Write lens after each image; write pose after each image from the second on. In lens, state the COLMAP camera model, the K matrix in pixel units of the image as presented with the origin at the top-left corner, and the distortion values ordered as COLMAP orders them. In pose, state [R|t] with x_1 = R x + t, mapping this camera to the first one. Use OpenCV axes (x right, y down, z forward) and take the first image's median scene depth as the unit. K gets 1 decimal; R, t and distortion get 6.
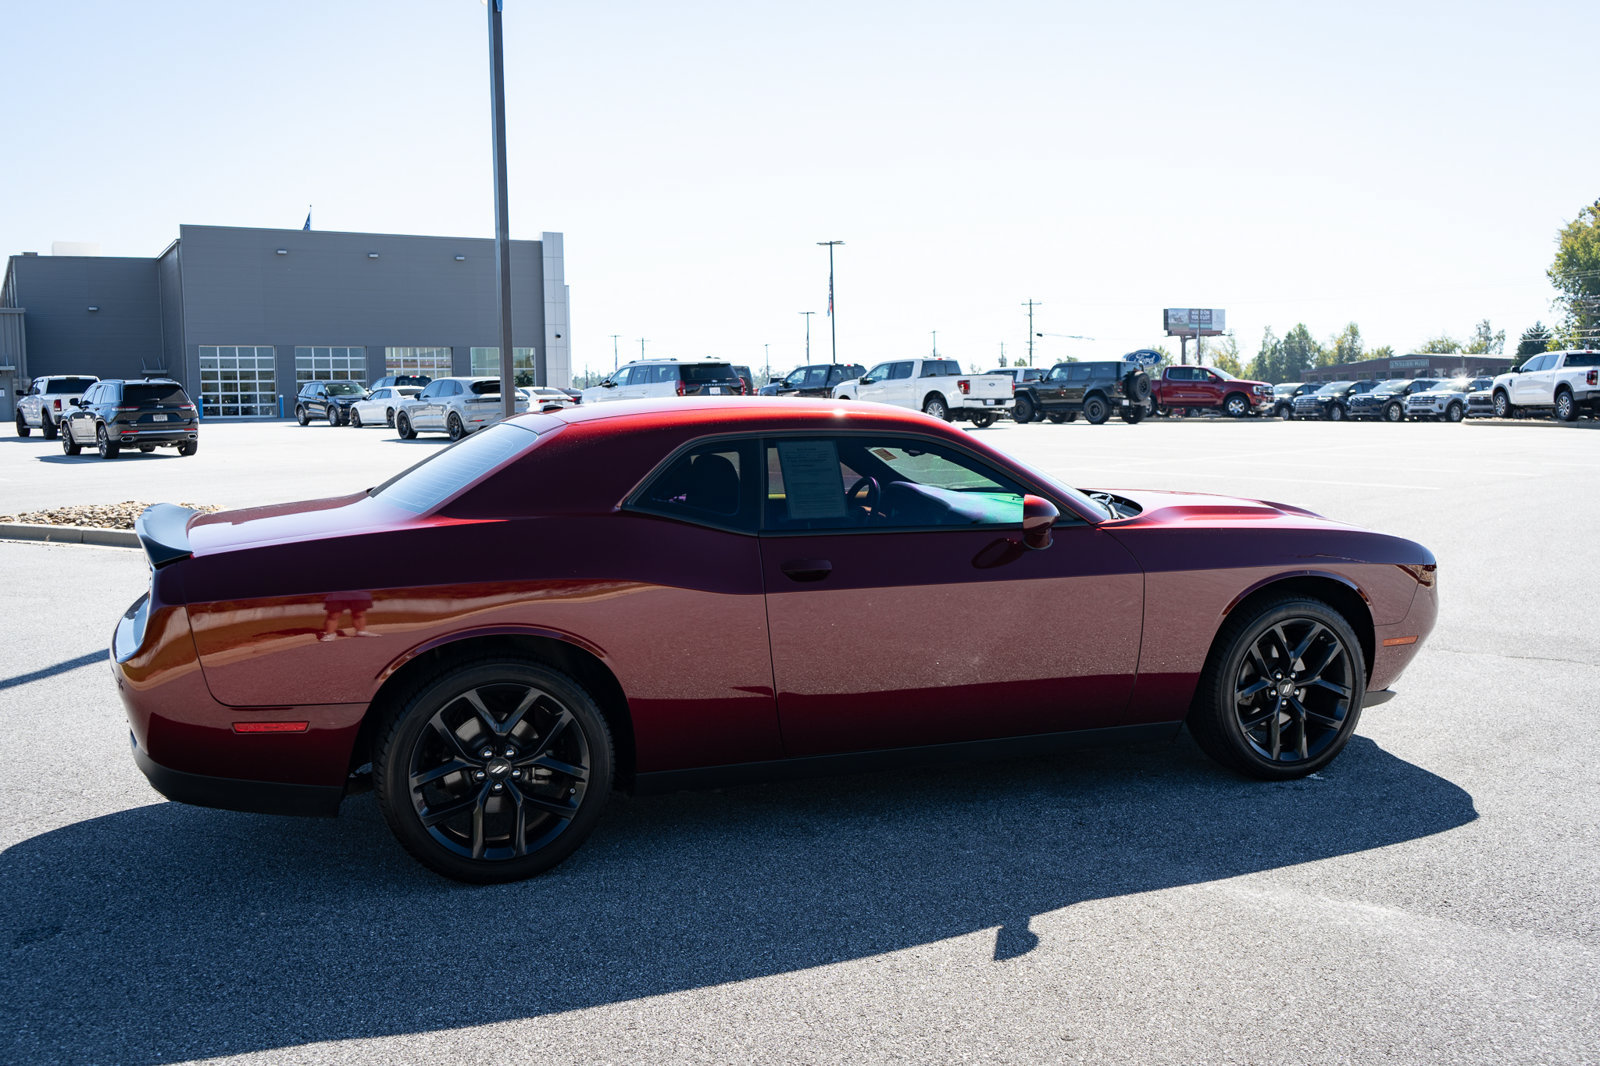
lens RADIAL K [[1538.8, 0, 834.5], [0, 1538.8, 527.0], [0, 0, 1]] dist [0.002447, 0.000000]
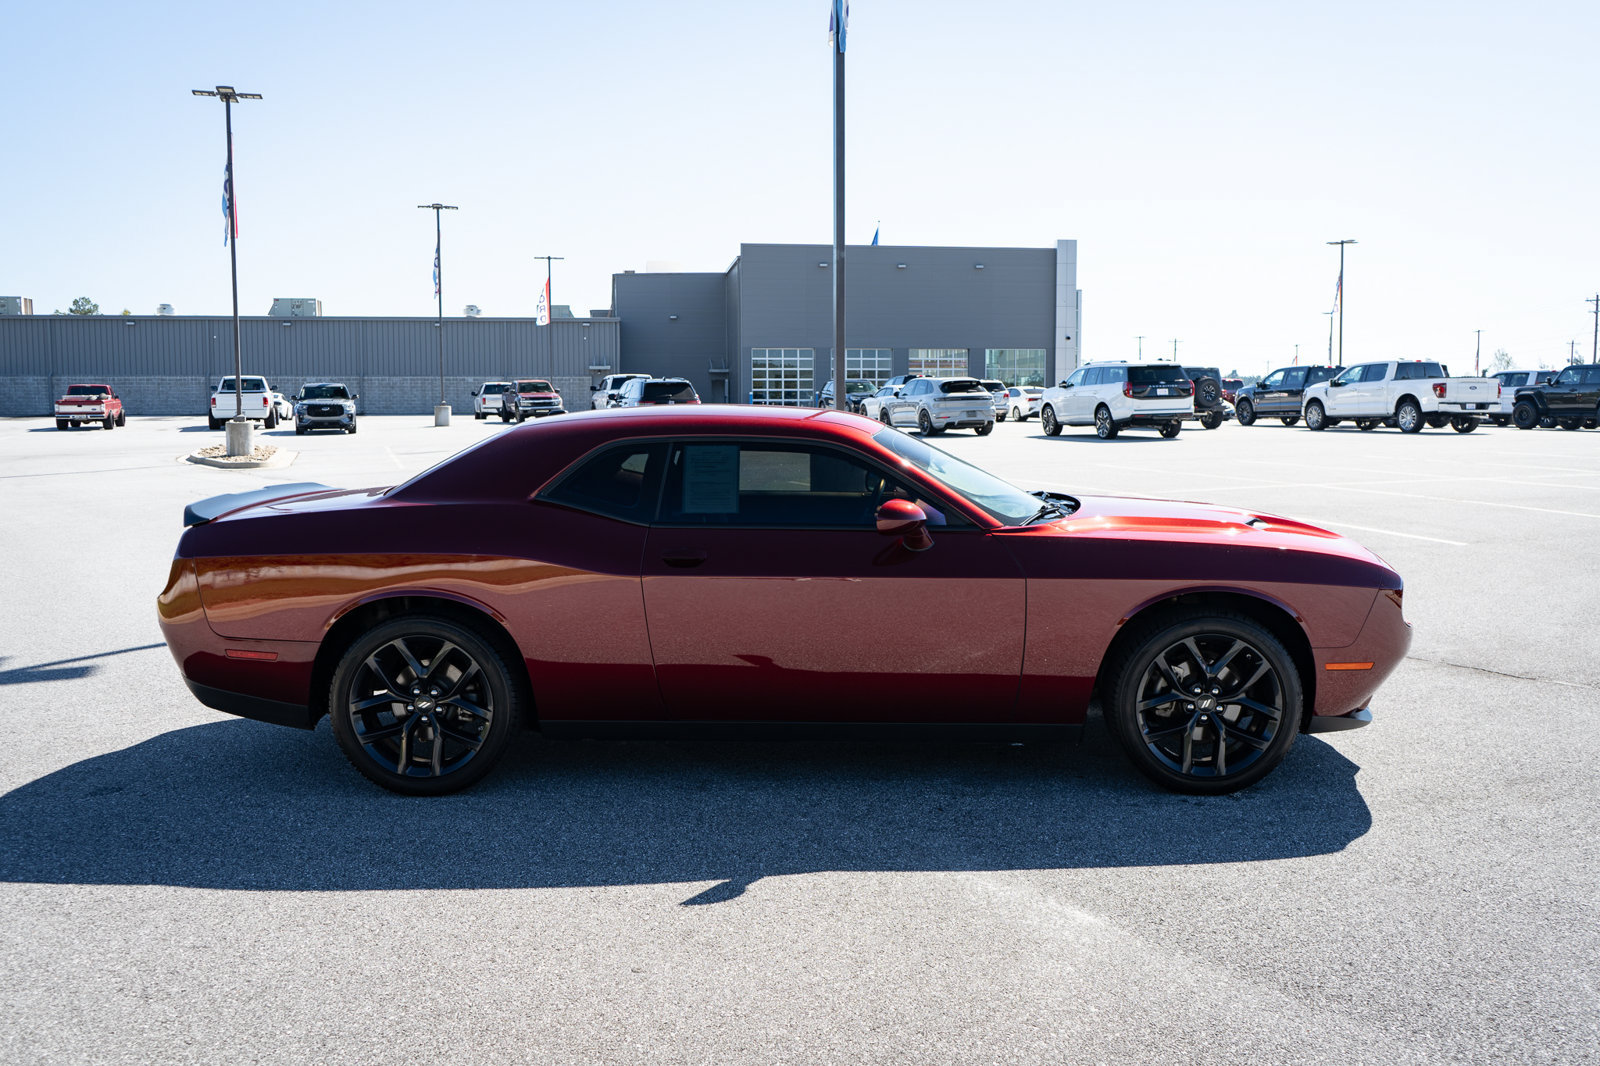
lens RADIAL K [[1465.3, 0, 814.6], [0, 1465.3, 536.0], [0, 0, 1]] dist [-0.000953, 0.000000]
pose [[0.922485, 0.046419, -0.383233, 0.429623], [-0.041771, 0.998918, 0.020447, -0.013176], [0.383767, -0.002854, 0.923426, 0.024673]]
